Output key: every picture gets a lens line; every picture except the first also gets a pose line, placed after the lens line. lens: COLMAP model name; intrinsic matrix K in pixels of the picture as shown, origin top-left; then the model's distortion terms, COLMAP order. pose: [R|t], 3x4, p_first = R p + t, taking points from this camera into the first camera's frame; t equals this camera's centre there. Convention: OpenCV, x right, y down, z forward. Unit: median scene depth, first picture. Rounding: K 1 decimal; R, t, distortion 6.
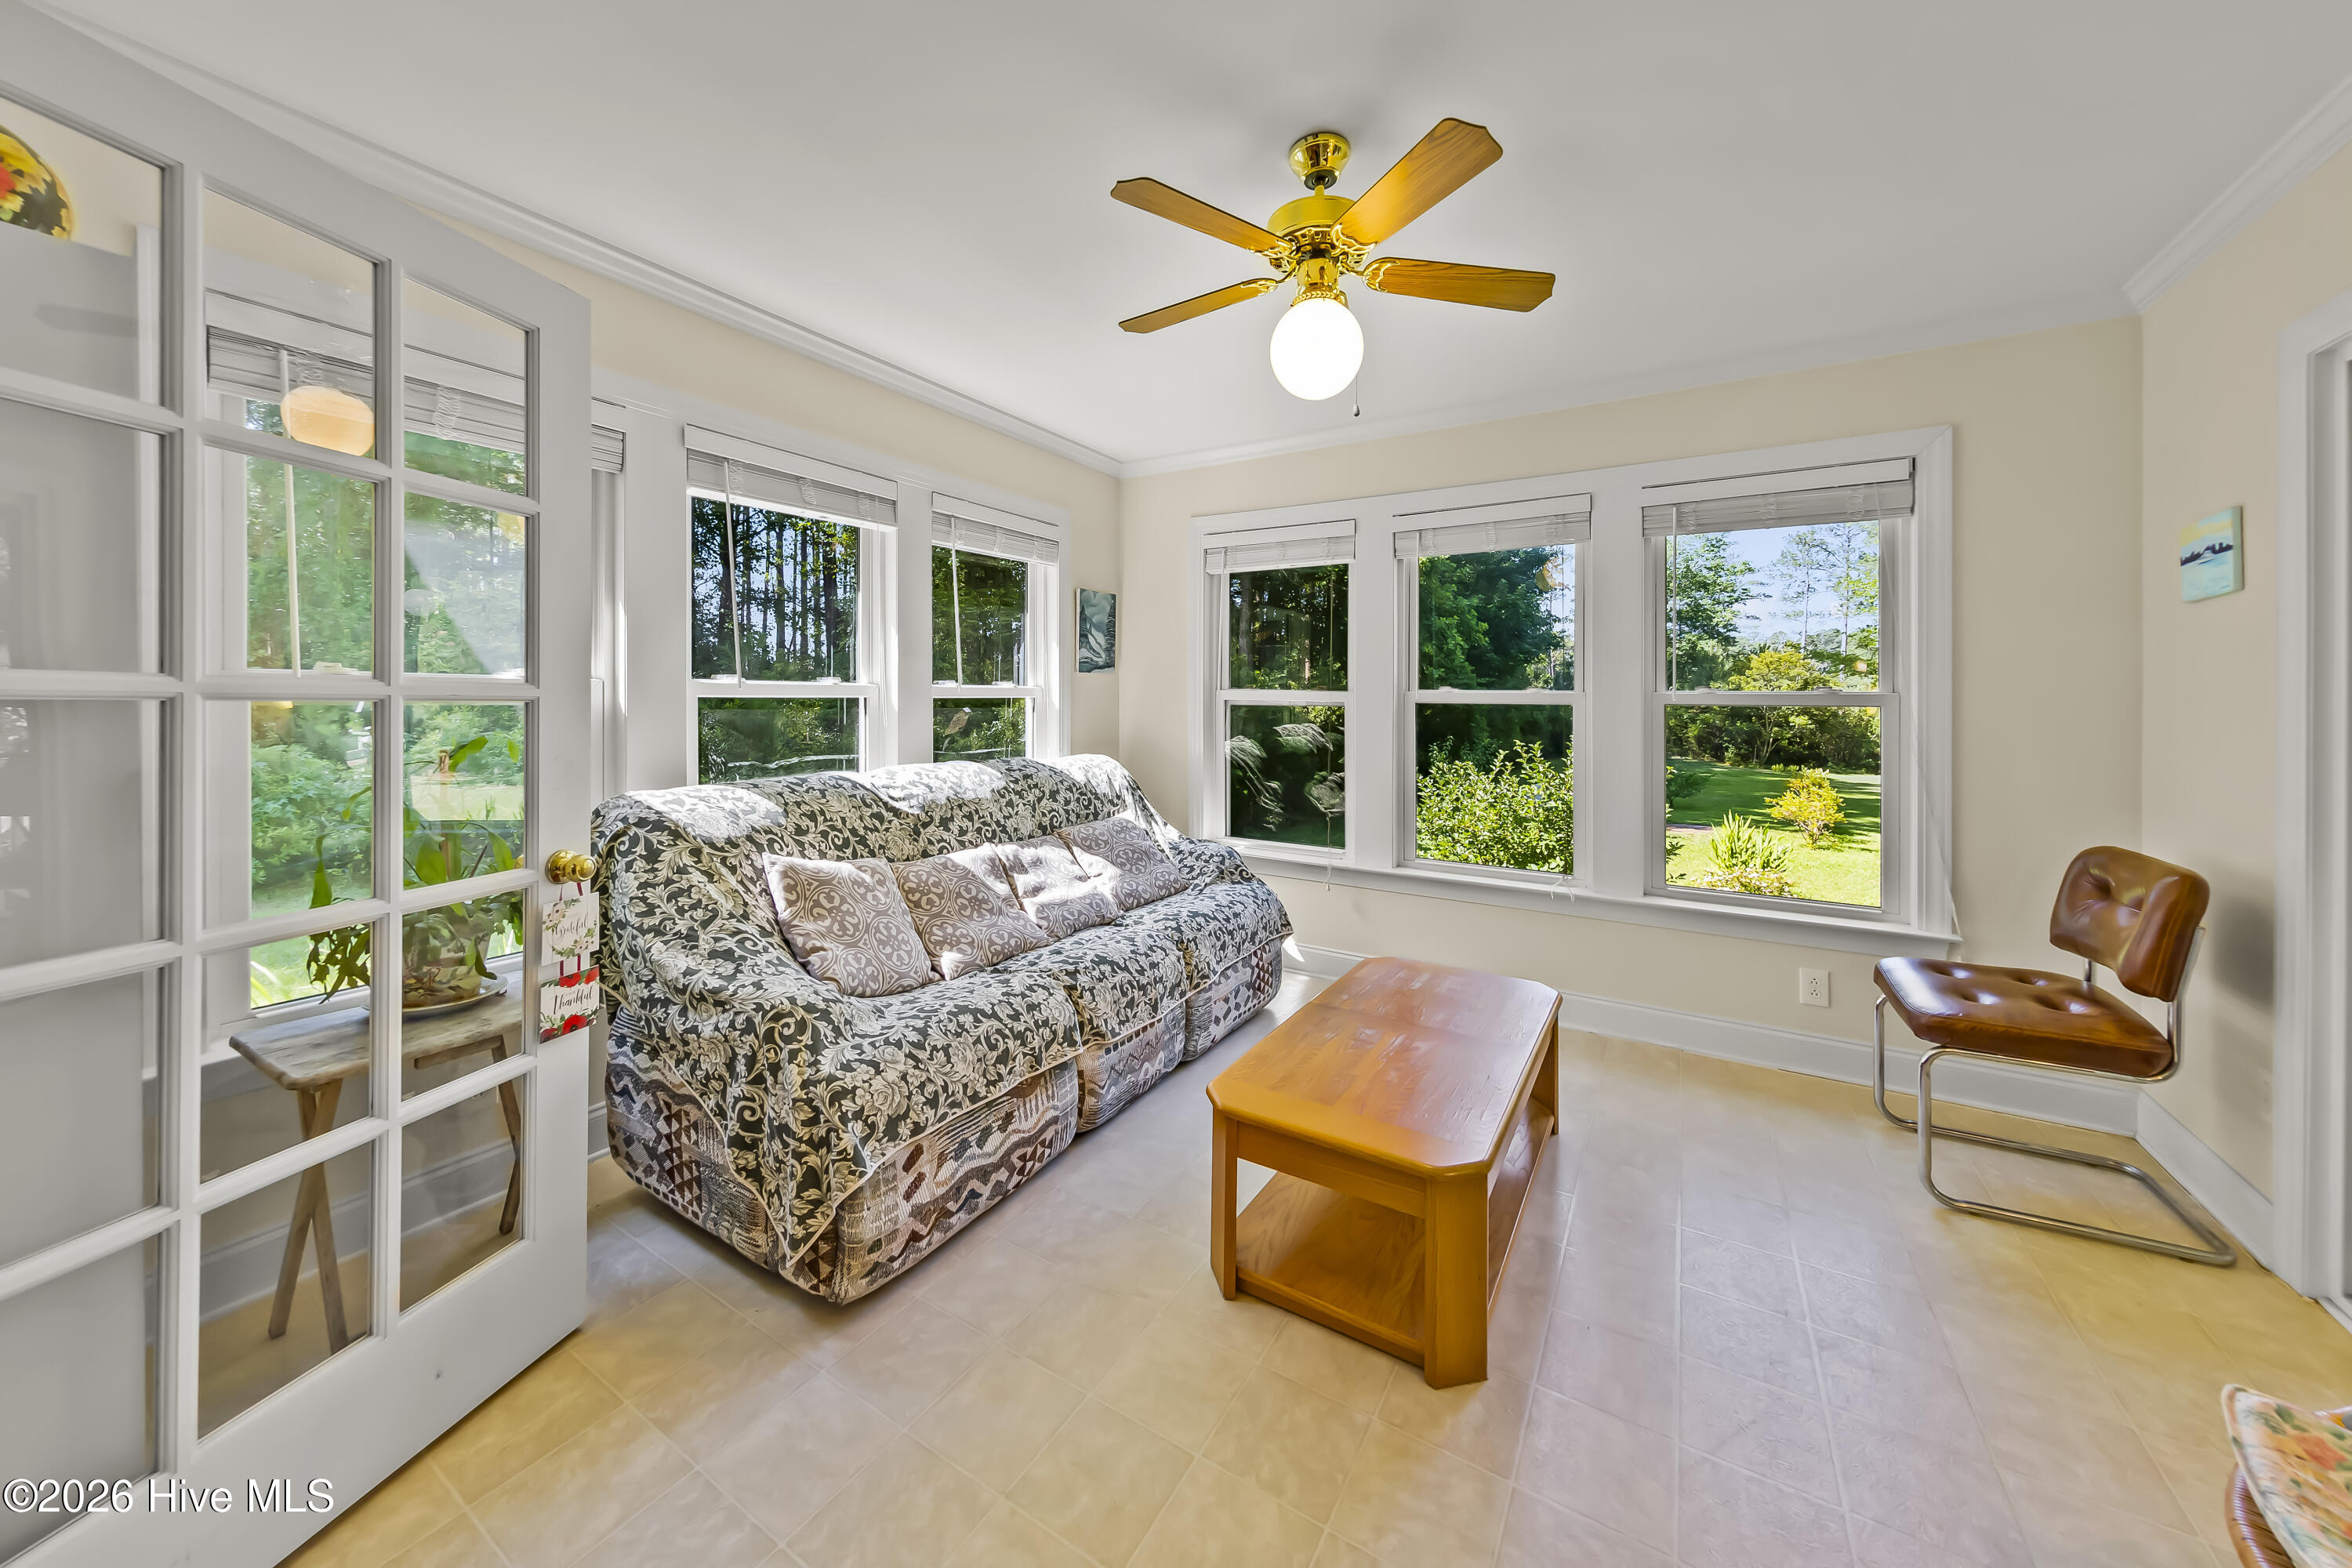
lens RADIAL K [[850.3, 0, 1173.1], [0, 850.3, 683.6], [0, 0, 1]] dist [-0.001549, -0.000228]
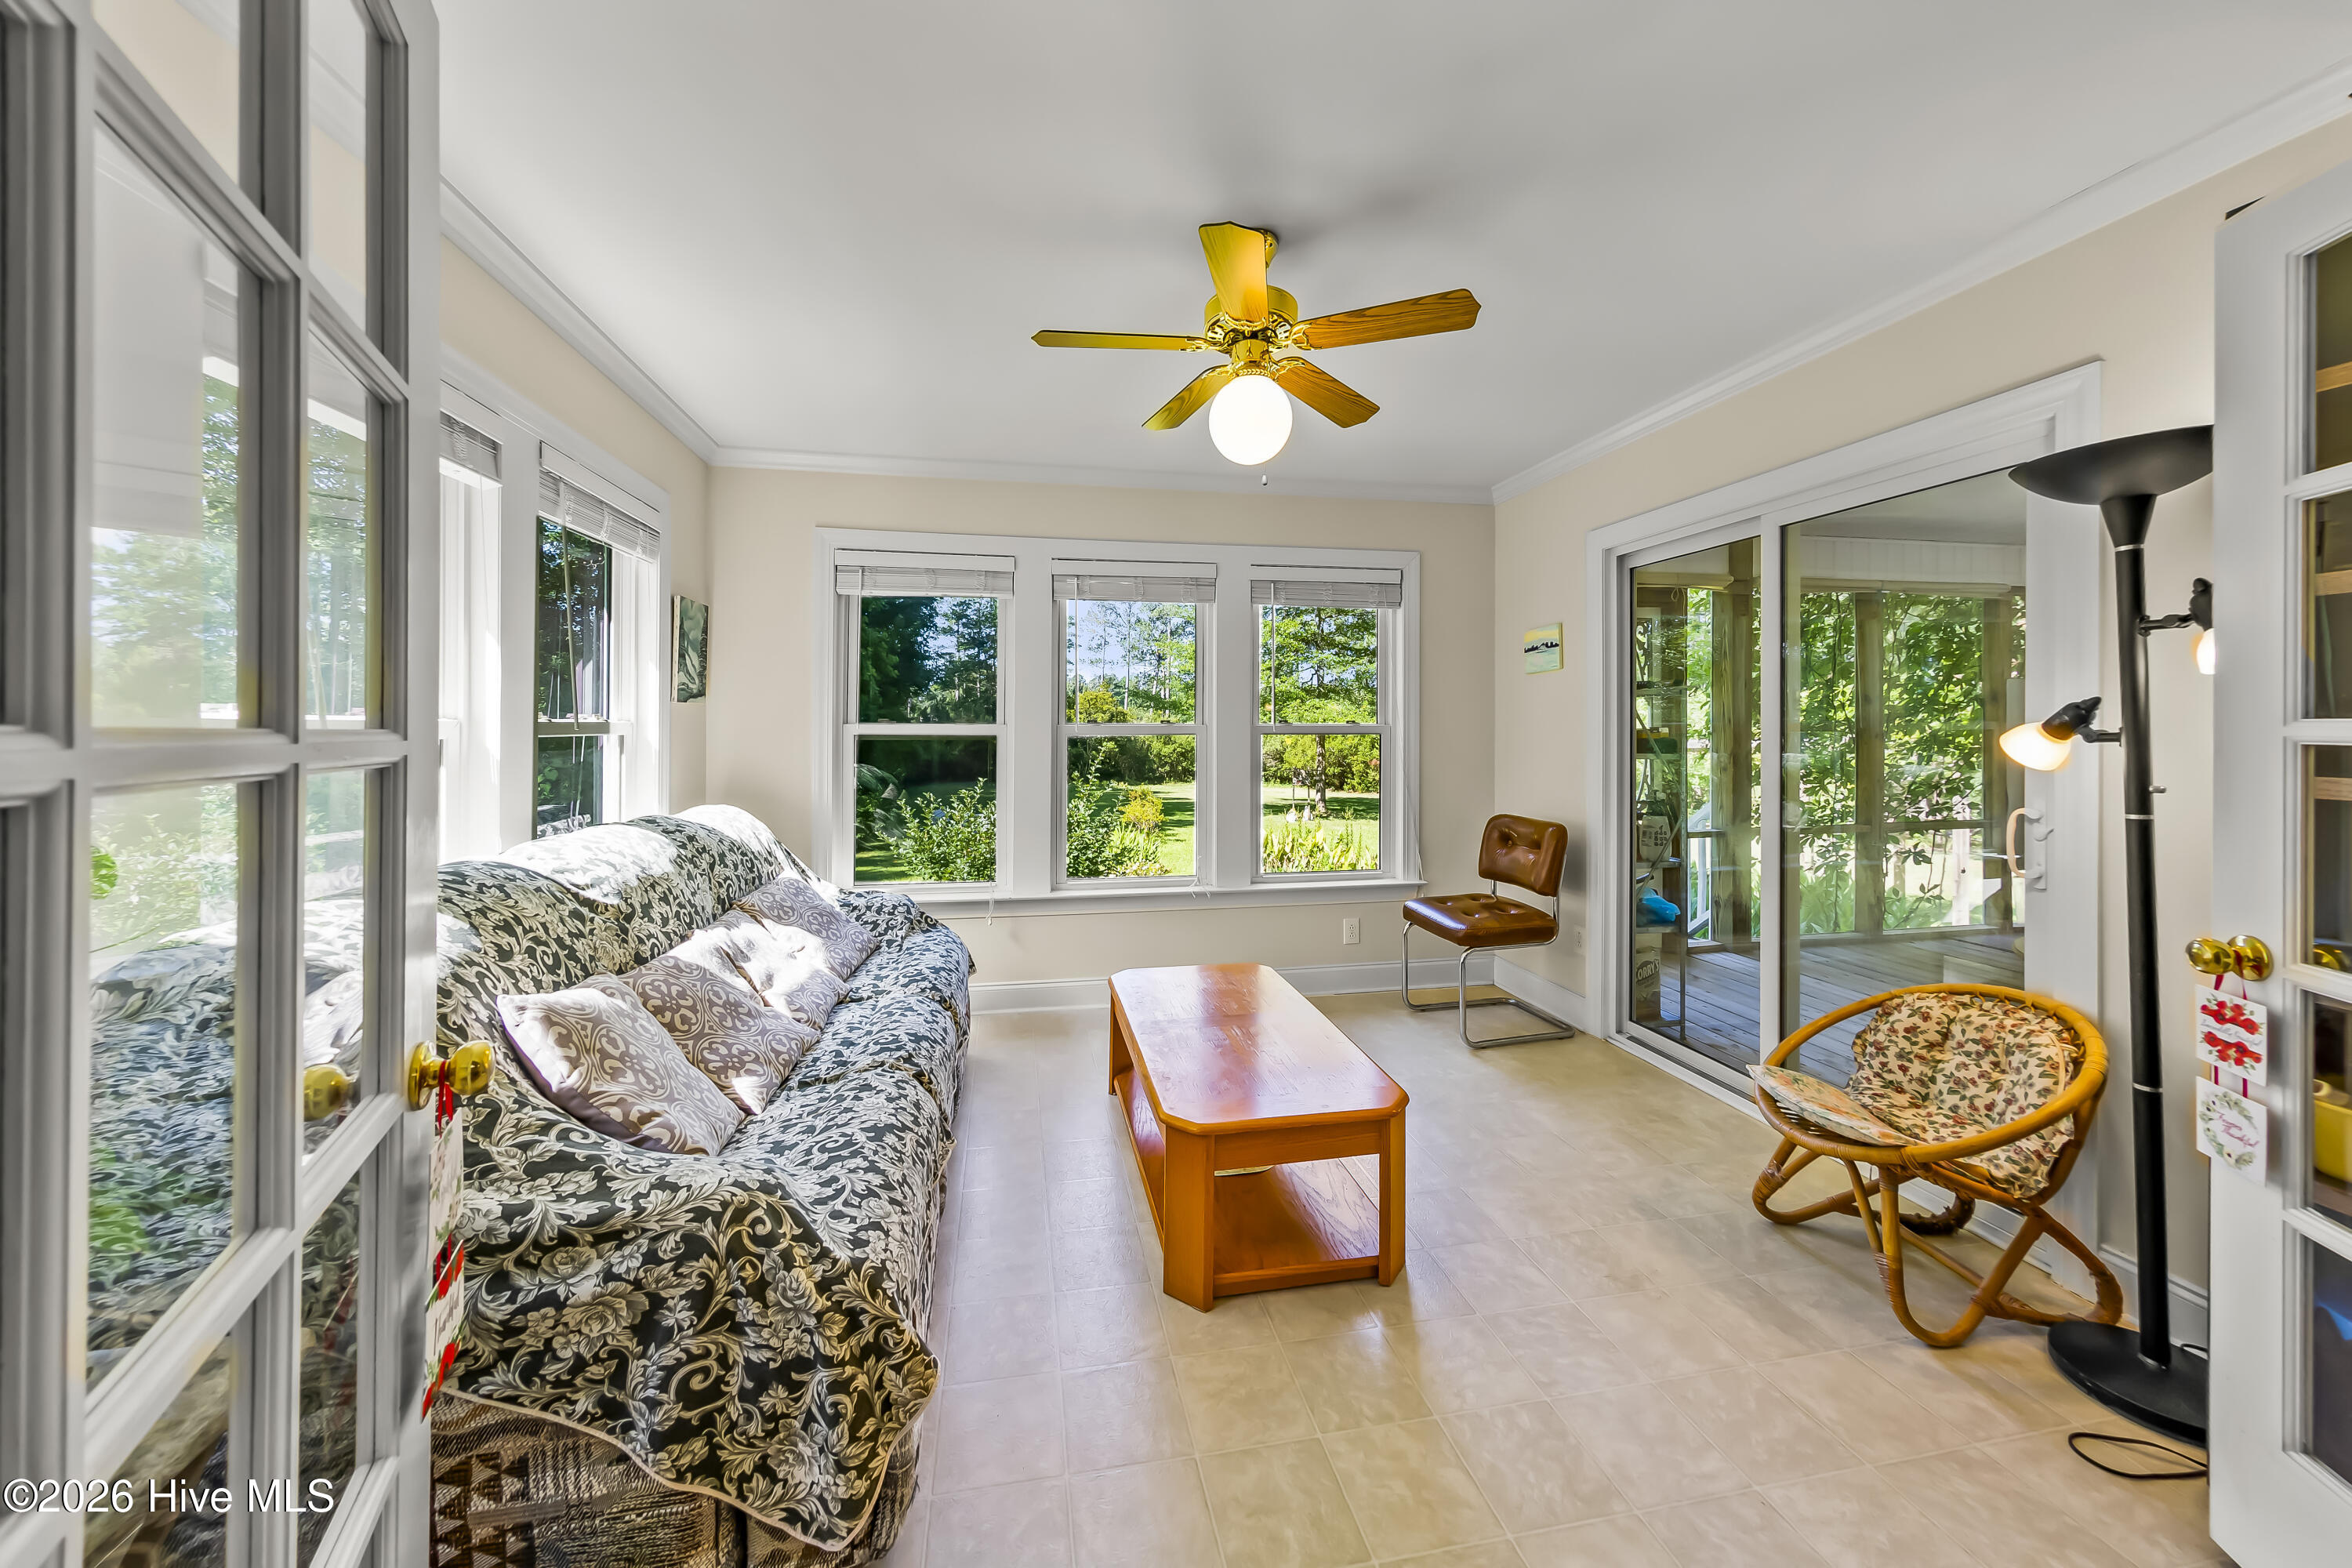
lens RADIAL K [[828.3, 0, 1180.7], [0, 828.3, 718.6], [0, 0, 1]] dist [0.001022, 0.000047]
pose [[0.732738, 0.000875, 0.680510, -0.478743], [-0.004459, 0.999984, 0.003516, -0.005140], [-0.680496, -0.005611, 0.732730, 0.203563]]
